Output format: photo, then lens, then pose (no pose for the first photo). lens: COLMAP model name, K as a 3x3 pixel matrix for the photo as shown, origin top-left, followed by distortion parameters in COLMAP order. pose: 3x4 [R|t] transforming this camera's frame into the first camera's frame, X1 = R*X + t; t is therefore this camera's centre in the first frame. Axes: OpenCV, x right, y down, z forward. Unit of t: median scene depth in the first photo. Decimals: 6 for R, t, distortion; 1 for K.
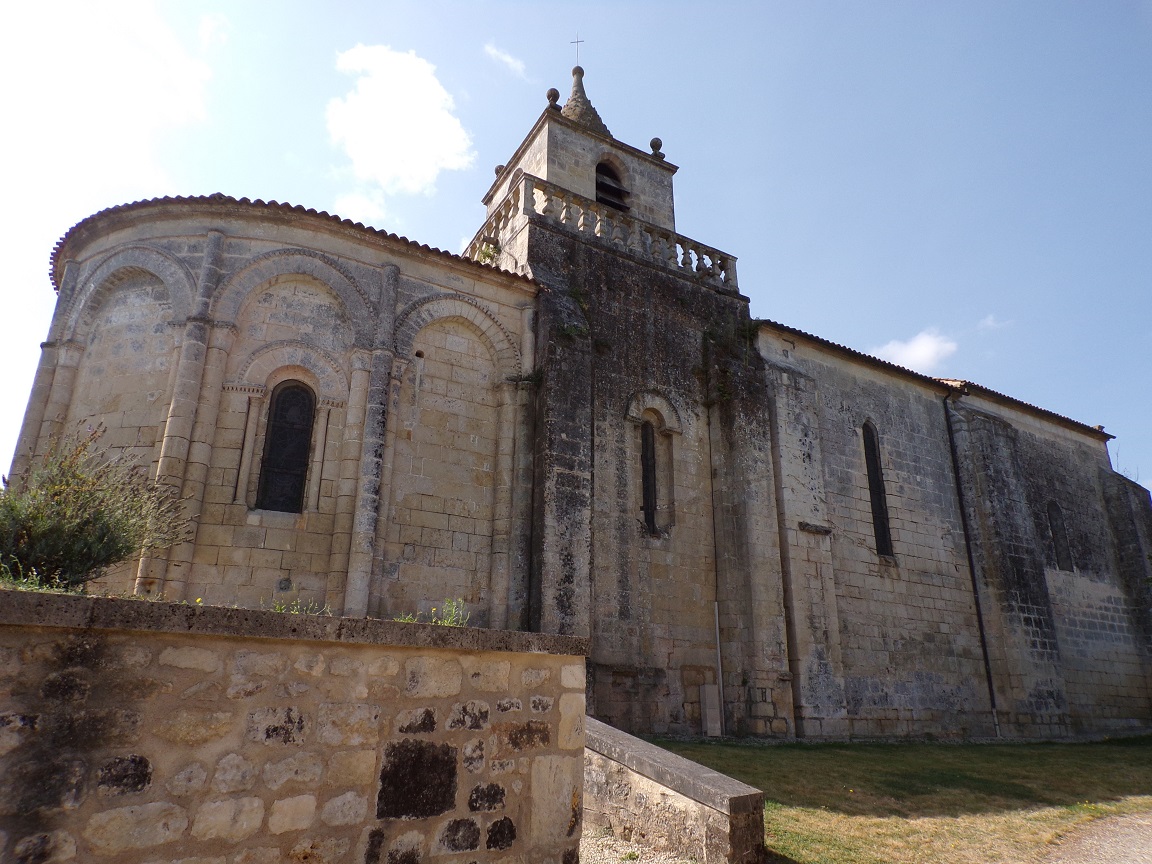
lens RADIAL K [[776.7, 0, 578.7], [0, 776.7, 436.6], [0, 0, 1]] dist [-0.011455, -0.001512]
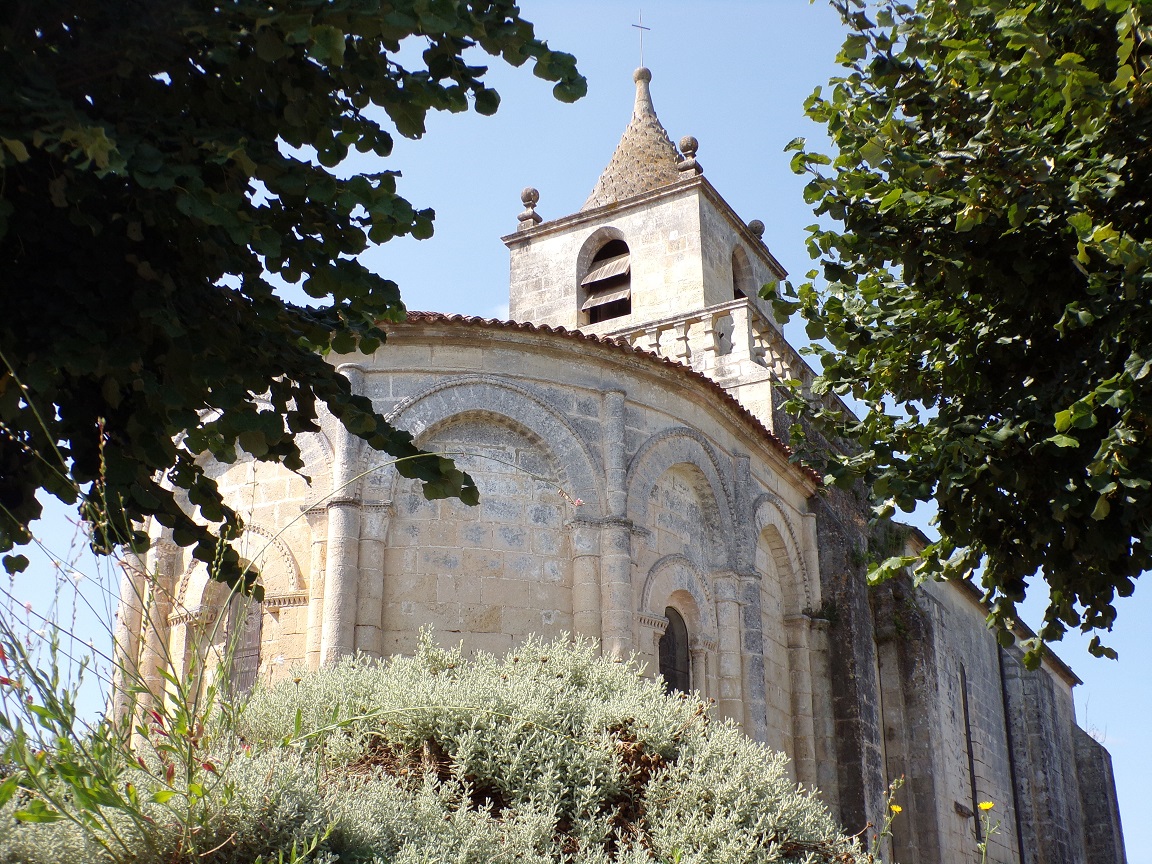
lens RADIAL K [[1499.9, 0, 573.8], [0, 1499.9, 430.4], [0, 0, 1]] dist [-0.057125, 0.000000]
pose [[0.865547, 0.180525, 0.467160, -1.128603], [-0.163601, 0.983521, -0.076944, -0.112031], [-0.473353, -0.009829, 0.880818, -0.214863]]
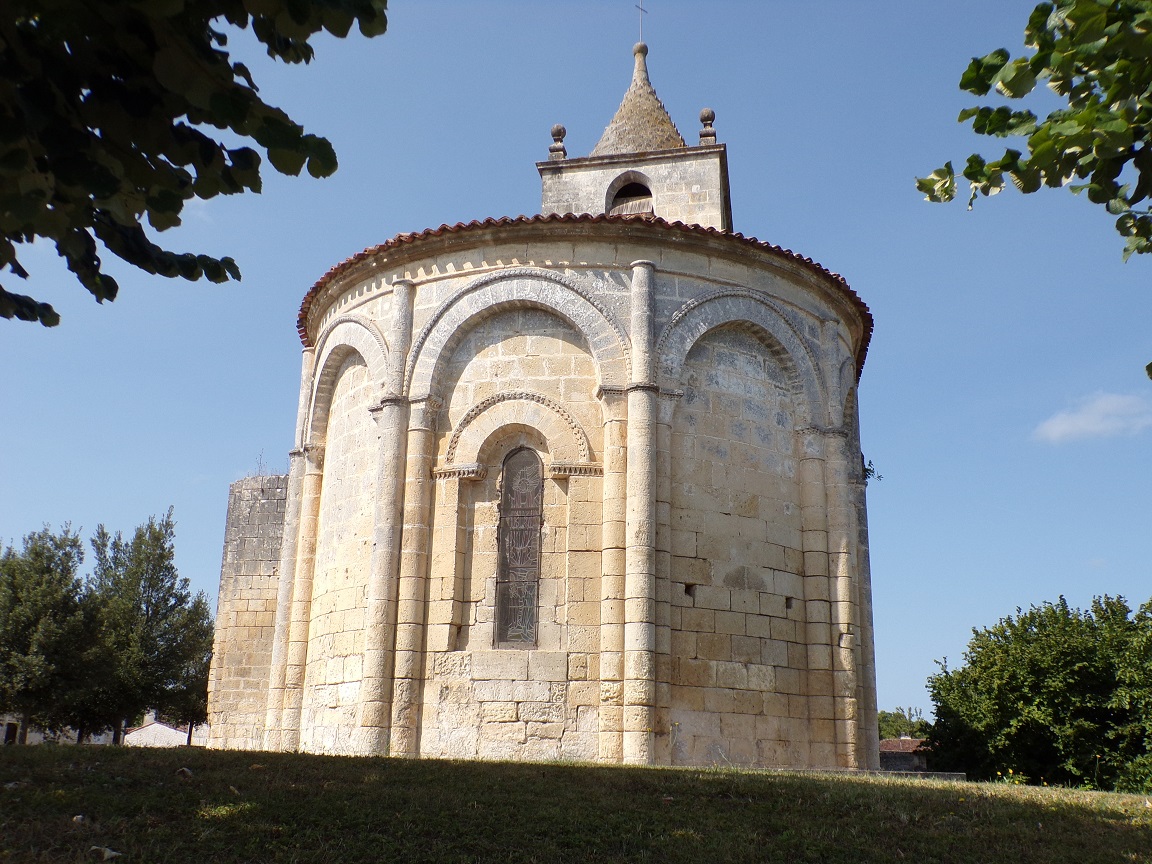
lens RADIAL K [[1089.4, 0, 575.3], [0, 1089.4, 435.0], [0, 0, 1]] dist [0.016521, 0.000000]
pose [[0.664059, 0.229959, 0.711439, -1.447686], [-0.275864, 0.959749, -0.052728, -0.003513], [-0.694928, -0.161245, 0.700767, 0.328758]]
